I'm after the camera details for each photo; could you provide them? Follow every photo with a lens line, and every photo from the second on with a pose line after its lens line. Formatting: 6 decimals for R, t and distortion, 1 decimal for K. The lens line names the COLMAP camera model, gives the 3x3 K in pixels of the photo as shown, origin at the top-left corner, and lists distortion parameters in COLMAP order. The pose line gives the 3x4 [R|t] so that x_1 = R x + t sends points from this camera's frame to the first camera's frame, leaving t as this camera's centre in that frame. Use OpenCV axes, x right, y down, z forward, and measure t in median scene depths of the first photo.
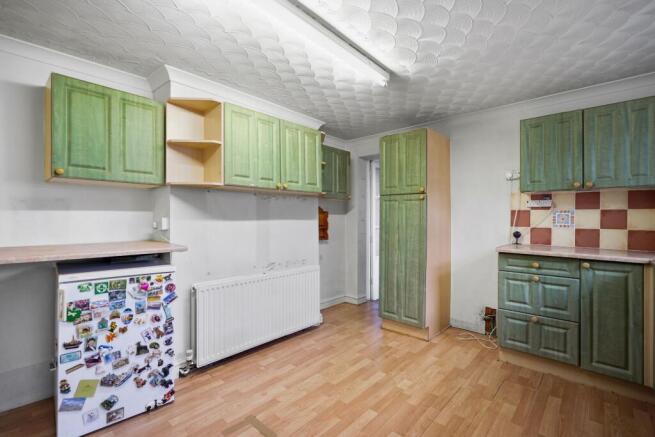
lens RADIAL K [[297.5, 0, 327.5], [0, 297.5, 218.5], [0, 0, 1]] dist [-0.000020, -0.000027]
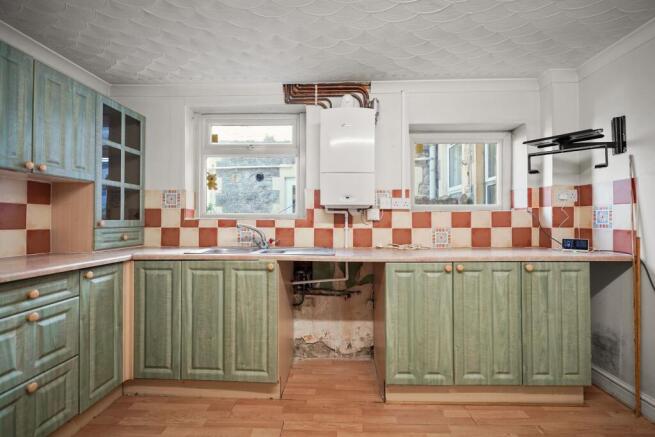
lens RADIAL K [[300.6, 0, 327.5], [0, 300.6, 218.5], [0, 0, 1]] dist [0.000390, 0.000168]
pose [[-0.652335, 0.002035, 0.757928, -0.132193], [-0.005056, 0.999962, -0.007037, 0.010458], [-0.757914, -0.008423, -0.652300, 0.986813]]
